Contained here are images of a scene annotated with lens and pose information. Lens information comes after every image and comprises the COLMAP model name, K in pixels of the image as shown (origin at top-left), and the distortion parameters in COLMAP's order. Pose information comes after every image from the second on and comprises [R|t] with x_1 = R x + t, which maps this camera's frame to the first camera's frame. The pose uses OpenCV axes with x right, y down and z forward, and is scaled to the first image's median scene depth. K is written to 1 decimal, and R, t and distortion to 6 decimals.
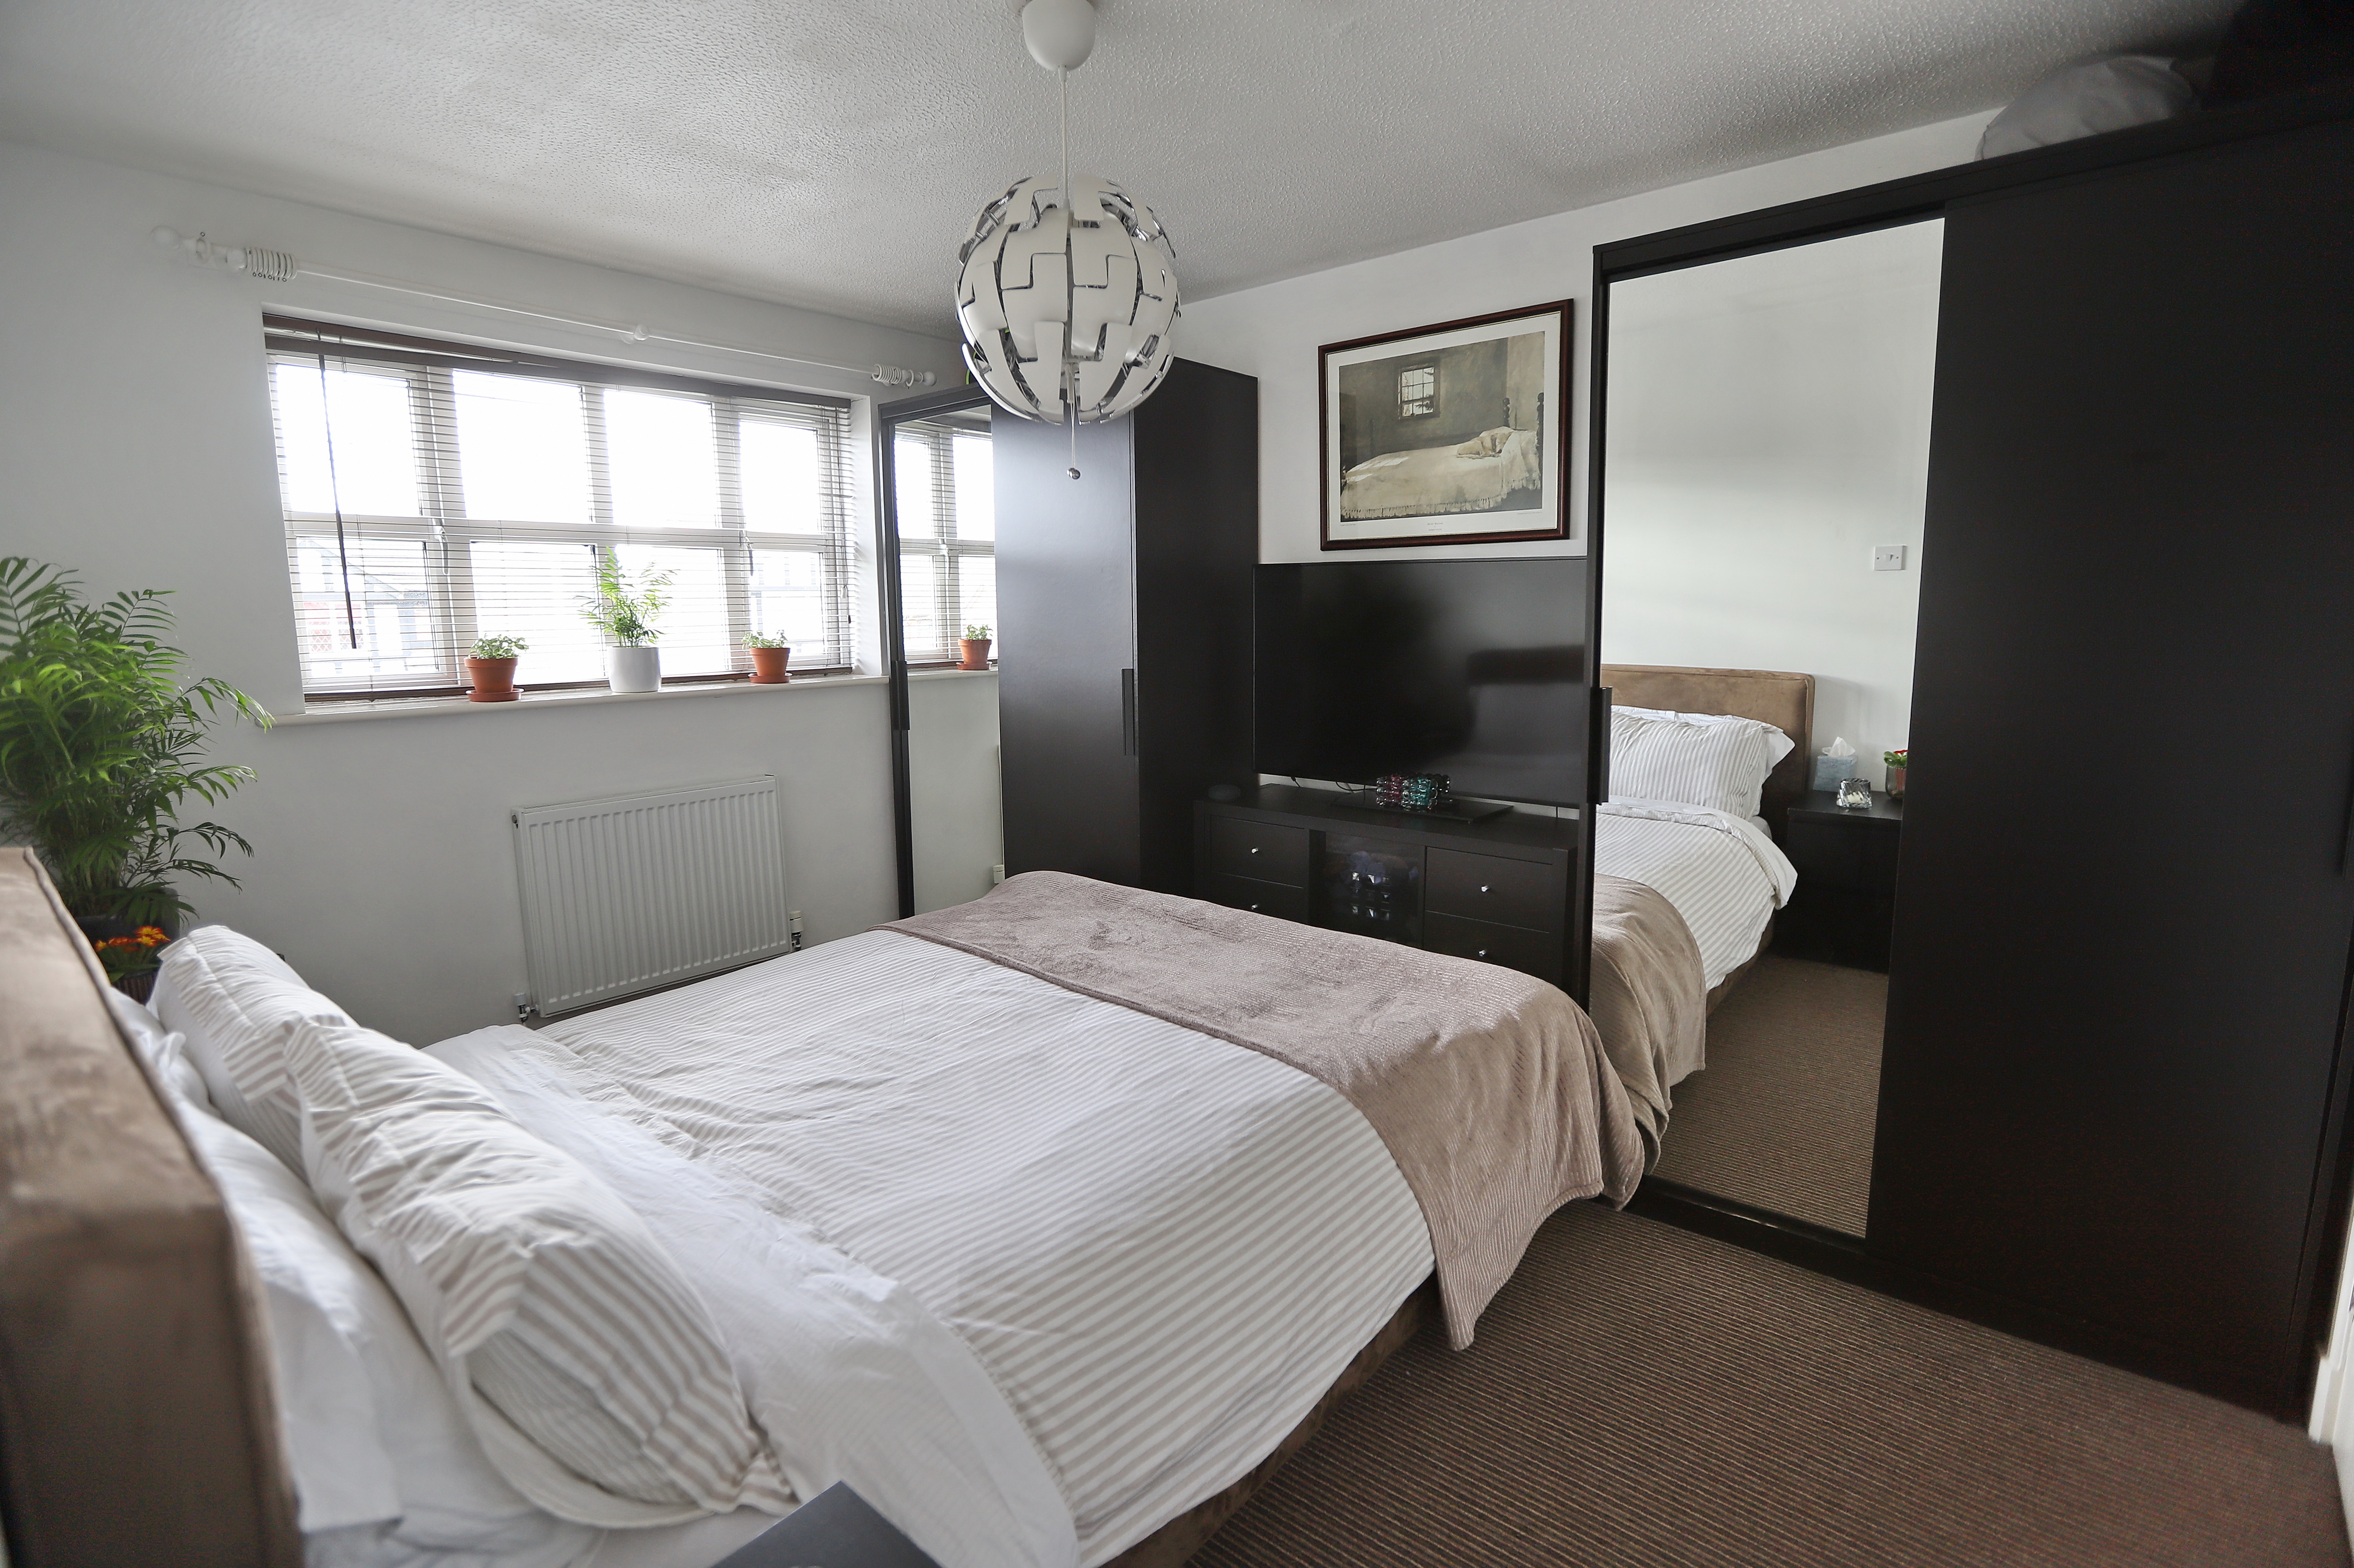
lens RADIAL K [[1117.3, 0, 1175.4], [0, 1117.3, 793.7], [0, 0, 1]] dist [-0.031578, 0.004643]
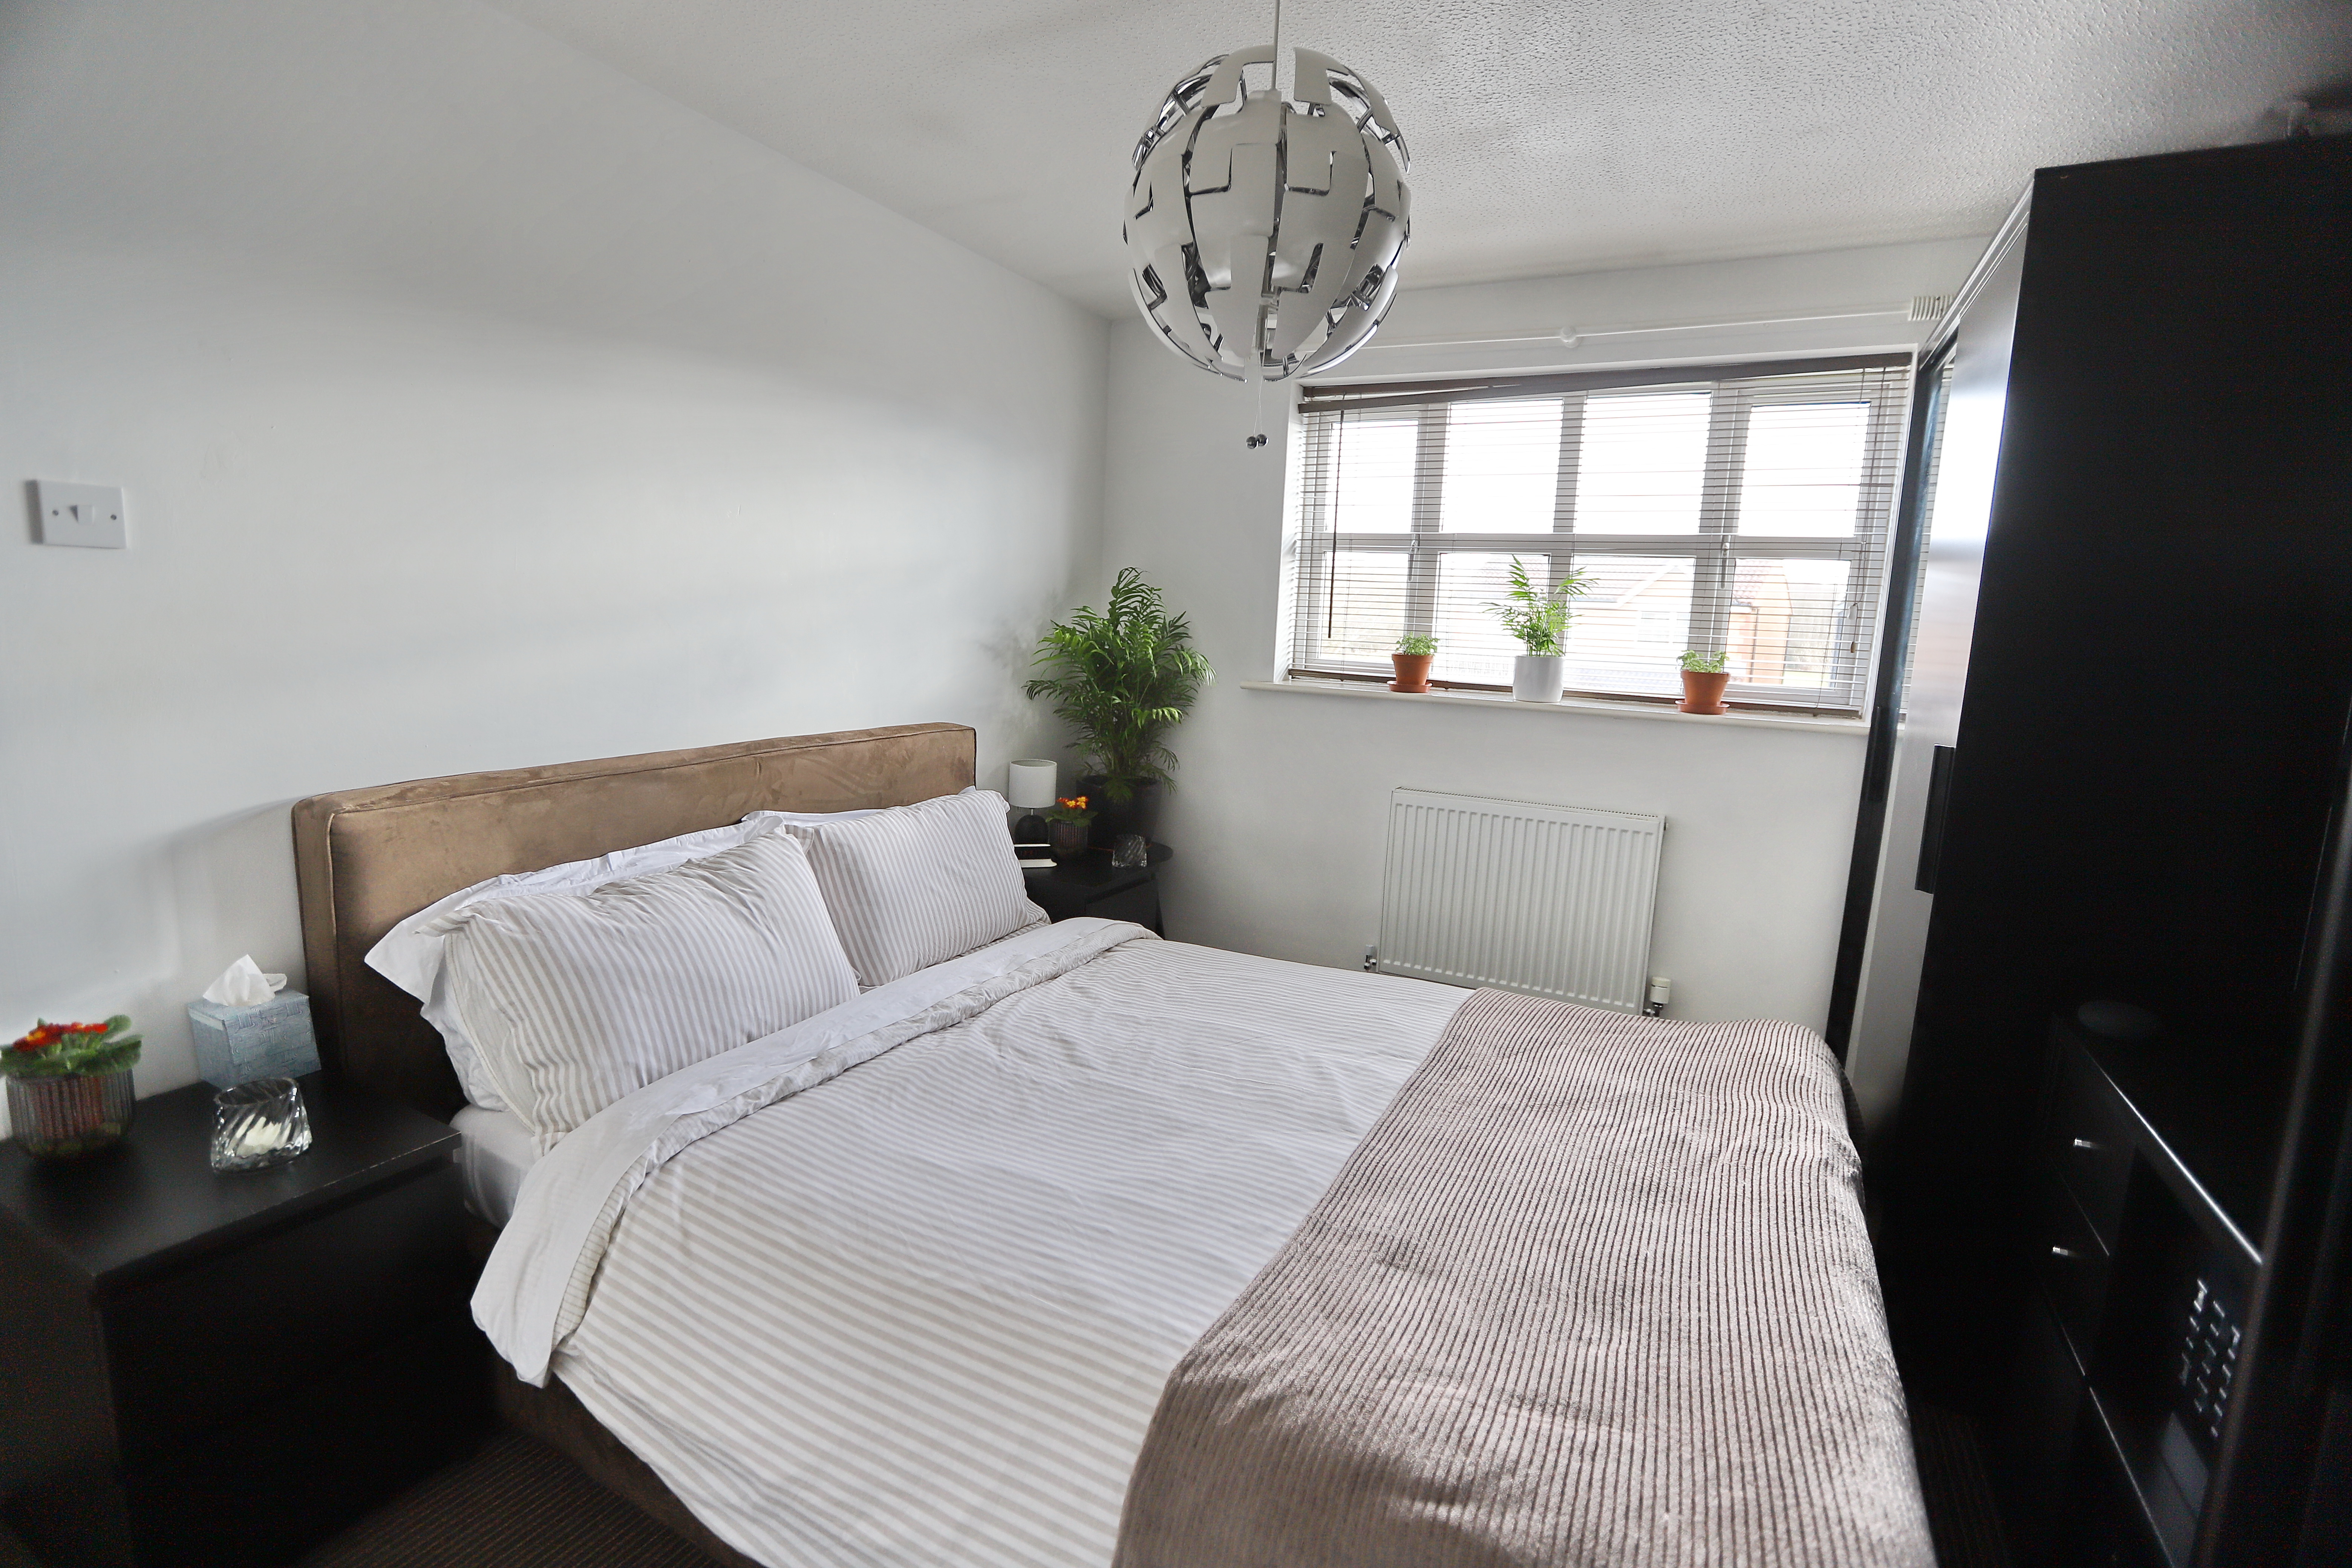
lens RADIAL K [[1116.5, 0, 1172.9], [0, 1116.5, 769.4], [0, 0, 1]] dist [-0.031578, 0.004643]
pose [[0.197475, 0.155236, -0.967939, 0.512849], [-0.197581, 0.973422, 0.115805, -0.102588], [0.960190, 0.168377, 0.222898, 0.587652]]
